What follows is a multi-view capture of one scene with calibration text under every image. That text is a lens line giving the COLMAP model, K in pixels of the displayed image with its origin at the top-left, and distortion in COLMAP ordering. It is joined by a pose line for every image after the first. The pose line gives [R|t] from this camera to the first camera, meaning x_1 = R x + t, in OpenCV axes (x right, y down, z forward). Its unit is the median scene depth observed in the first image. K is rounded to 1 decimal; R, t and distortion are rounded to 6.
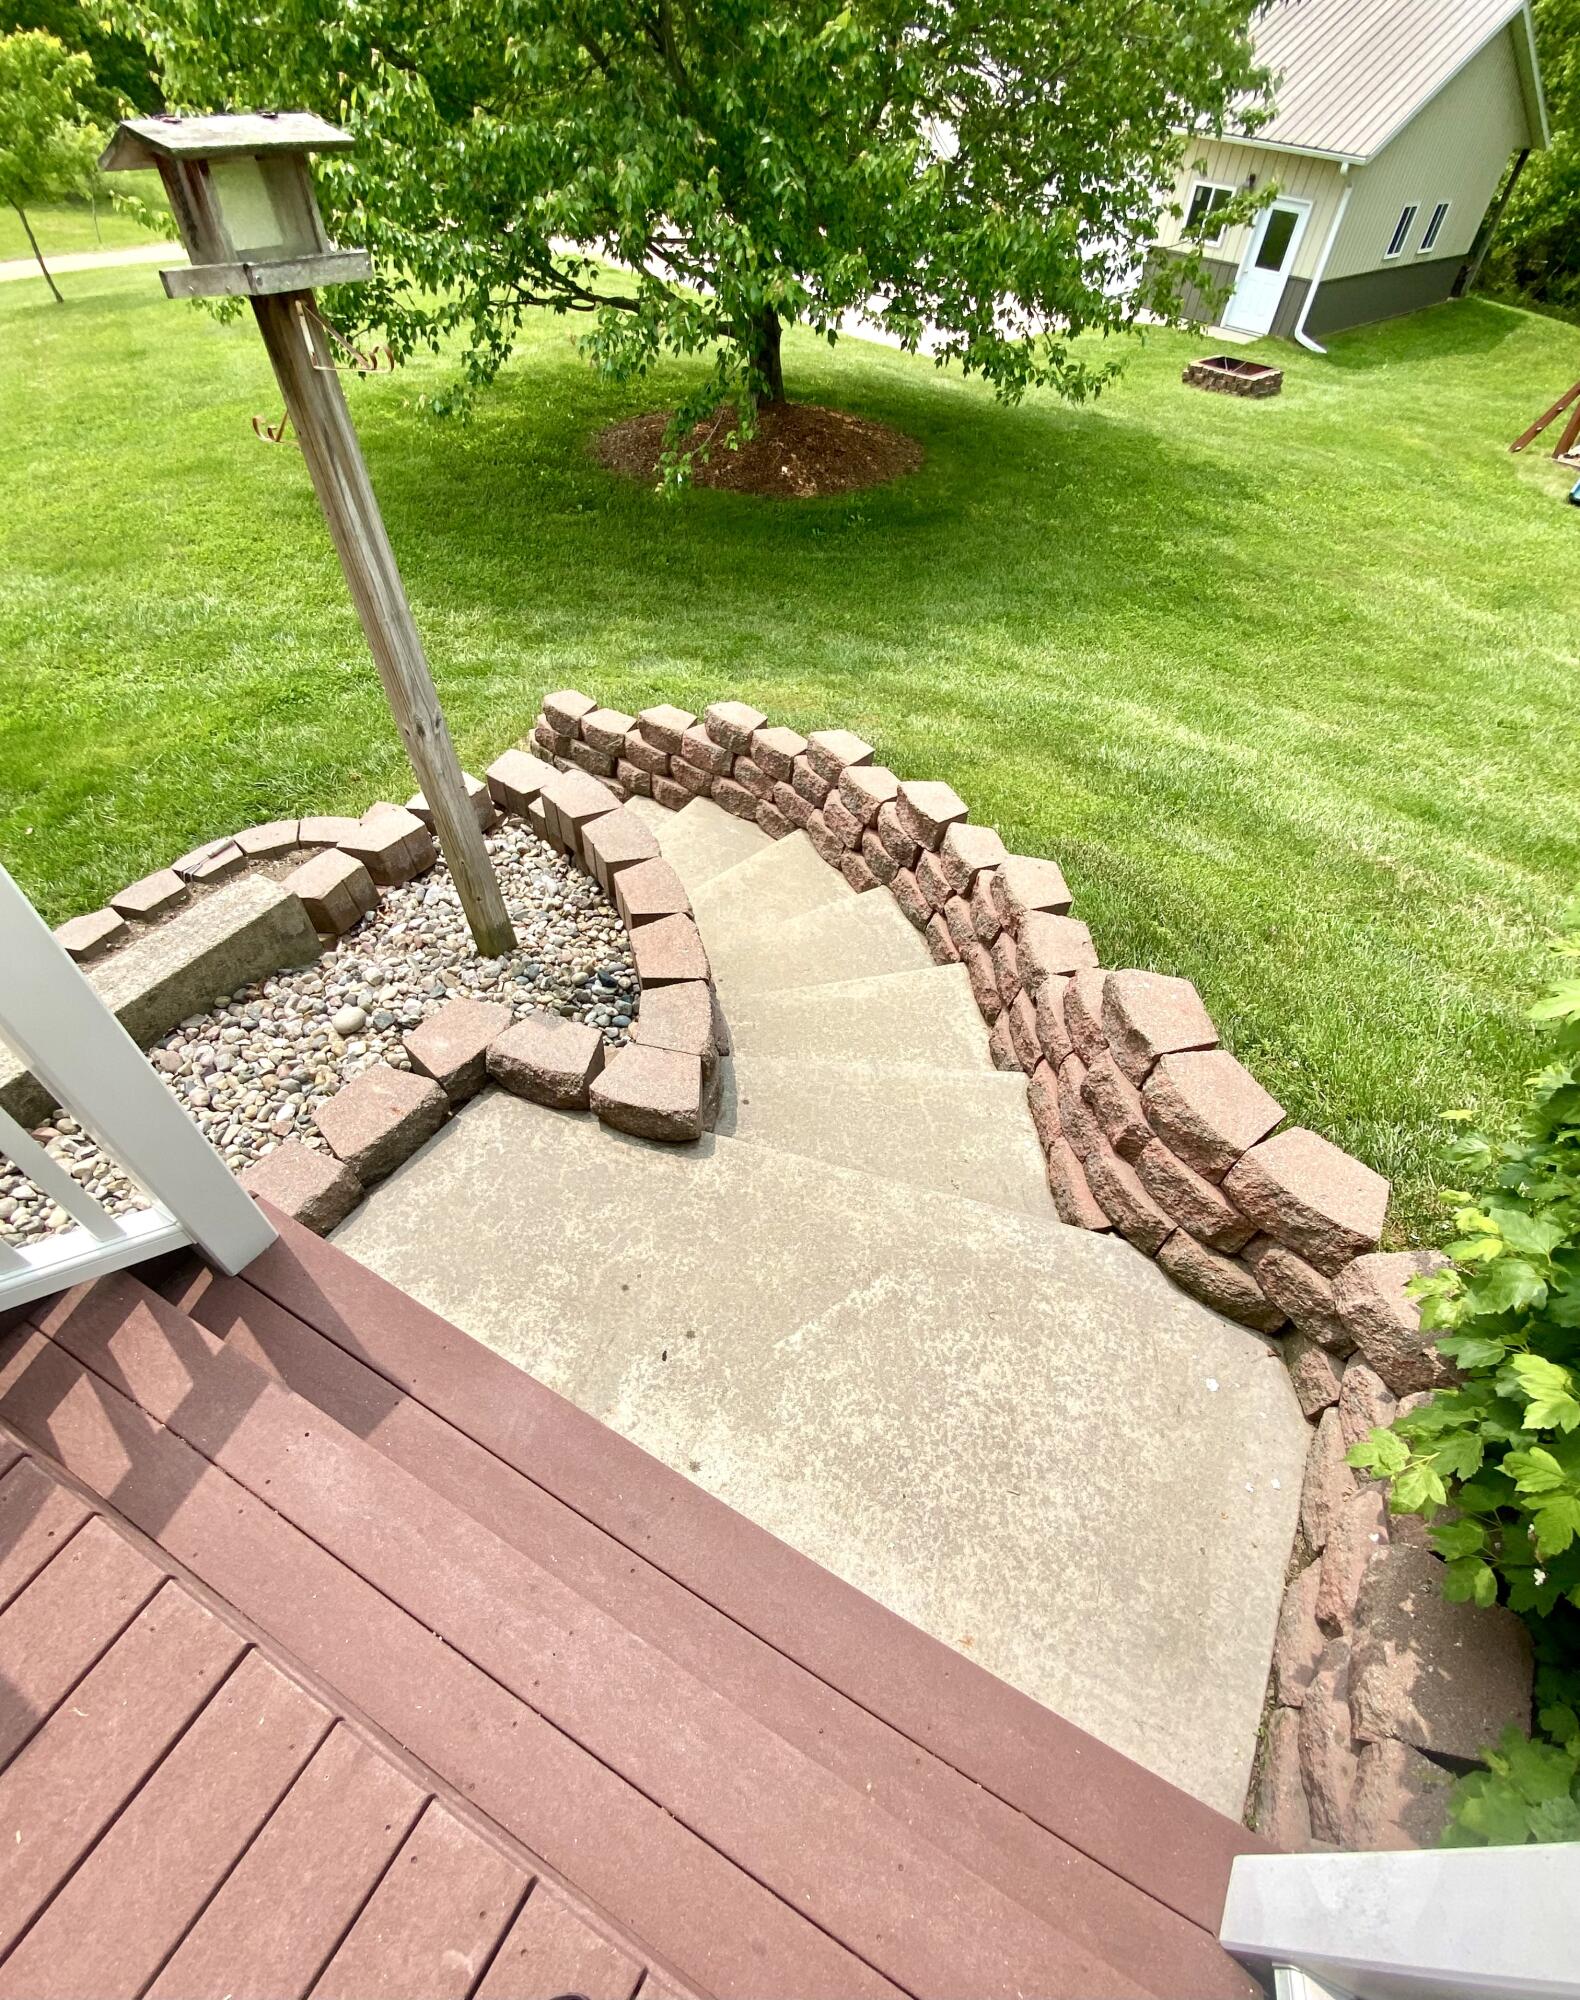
lens RADIAL K [[926.6, 0, 792.7], [0, 926.6, 1083.7], [0, 0, 1]] dist [0.002521, -0.011982]
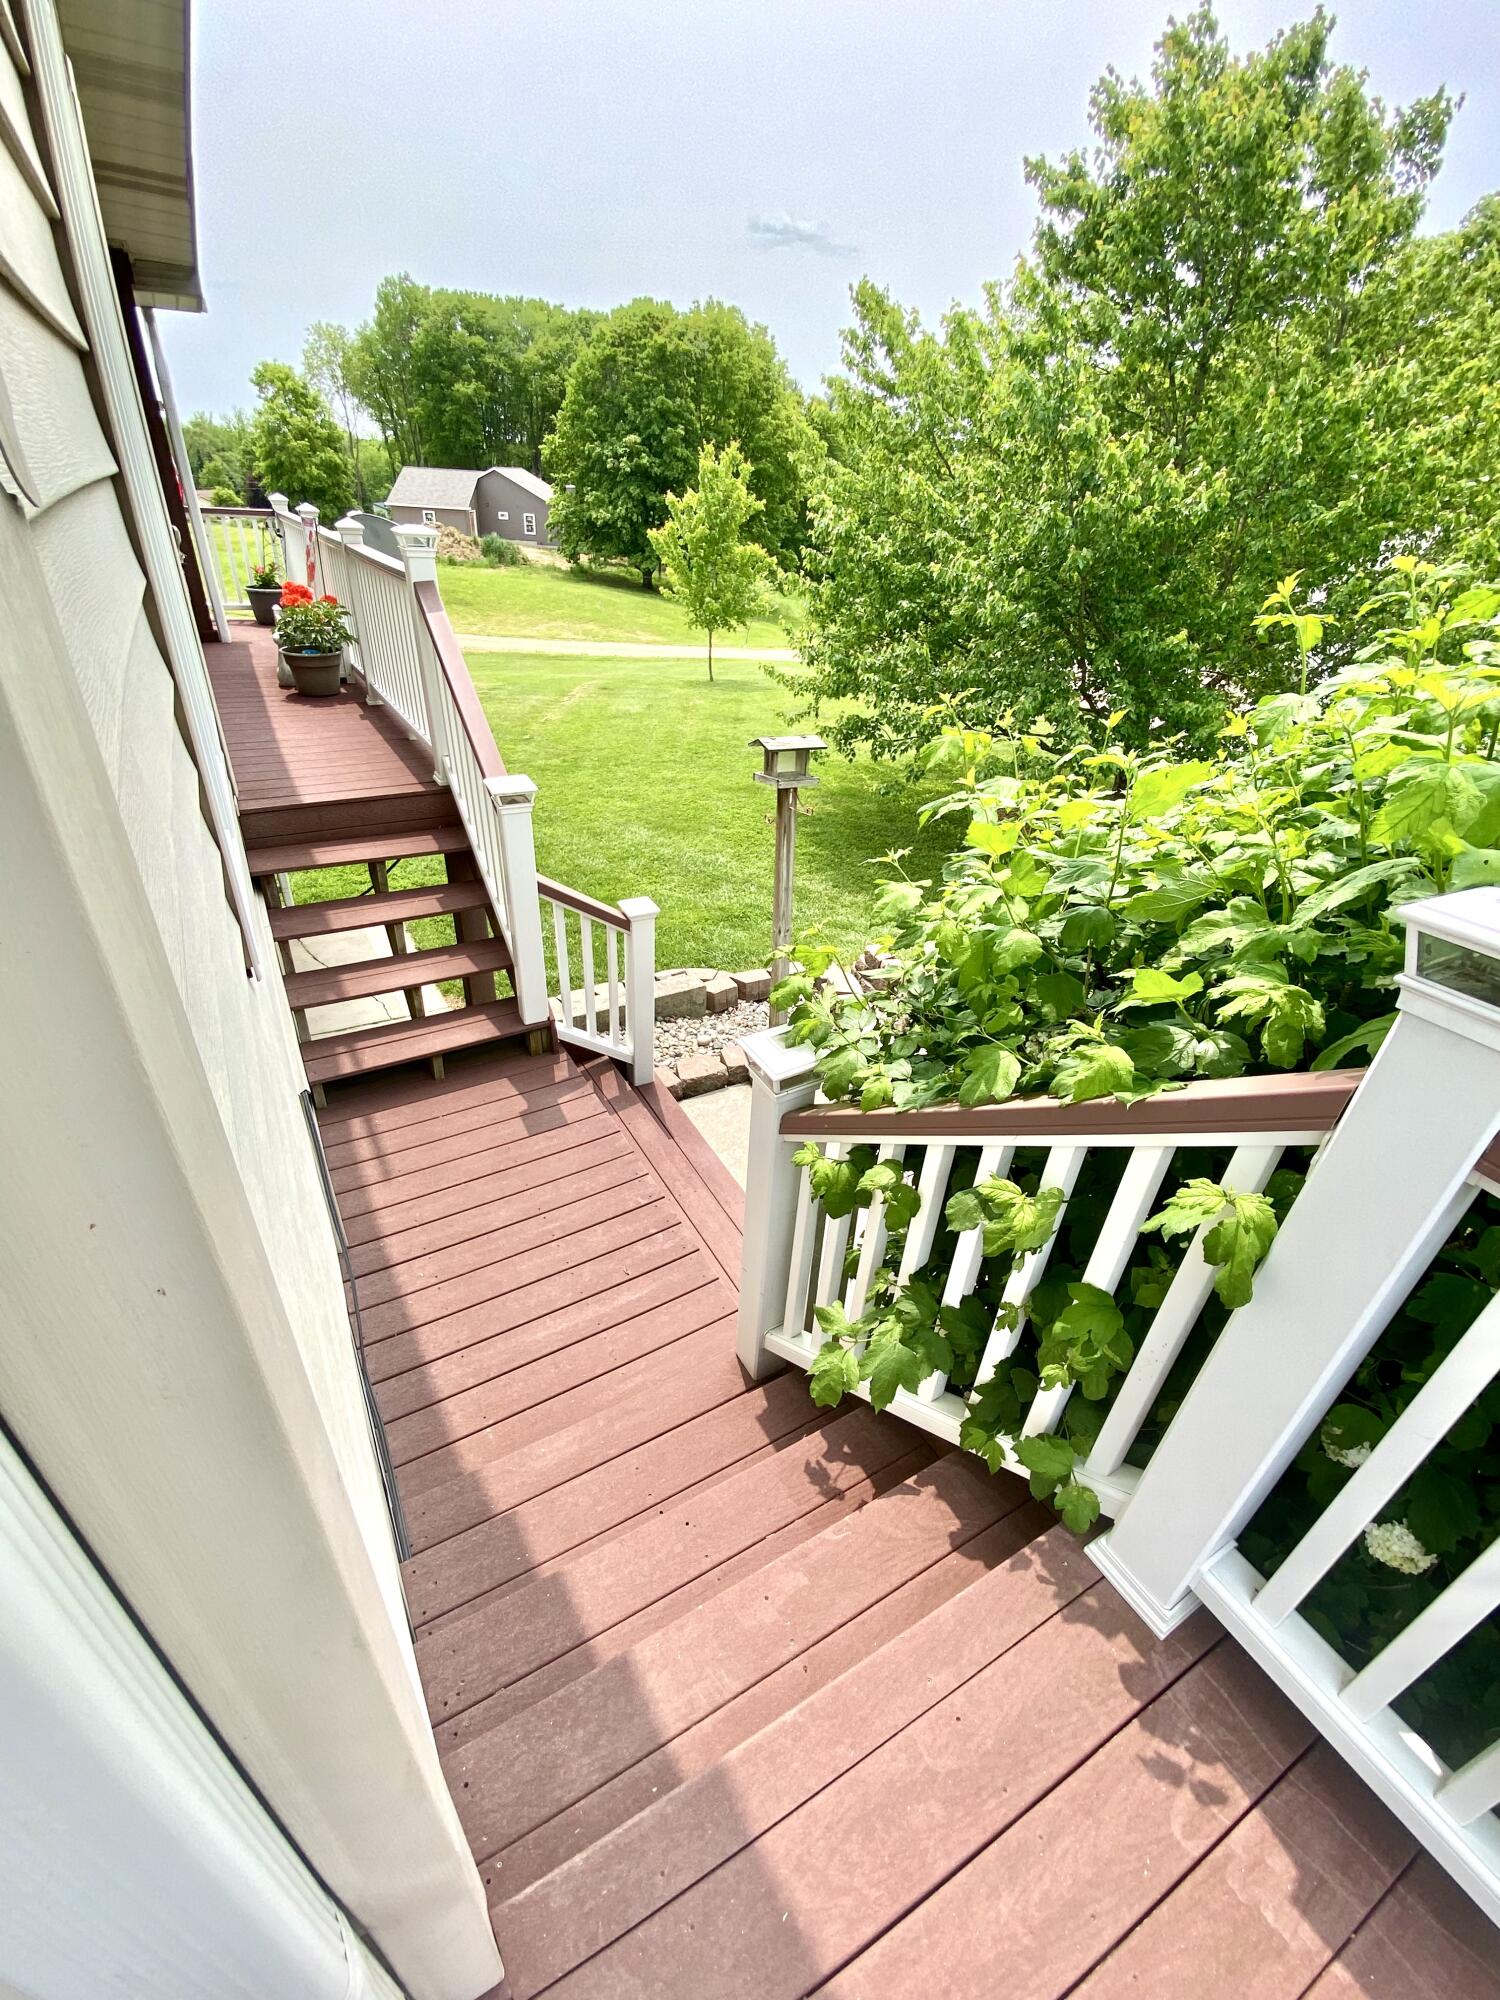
lens RADIAL K [[820.5, 0, 750.0], [0, 820.5, 1000.0], [0, 0, 1]] dist [-0.001561, -0.000255]
pose [[0.871703, 0.255470, -0.418173, 0.159972], [-0.385650, 0.884138, -0.263769, 0.122904], [0.302337, 0.391197, 0.869228, -0.275845]]
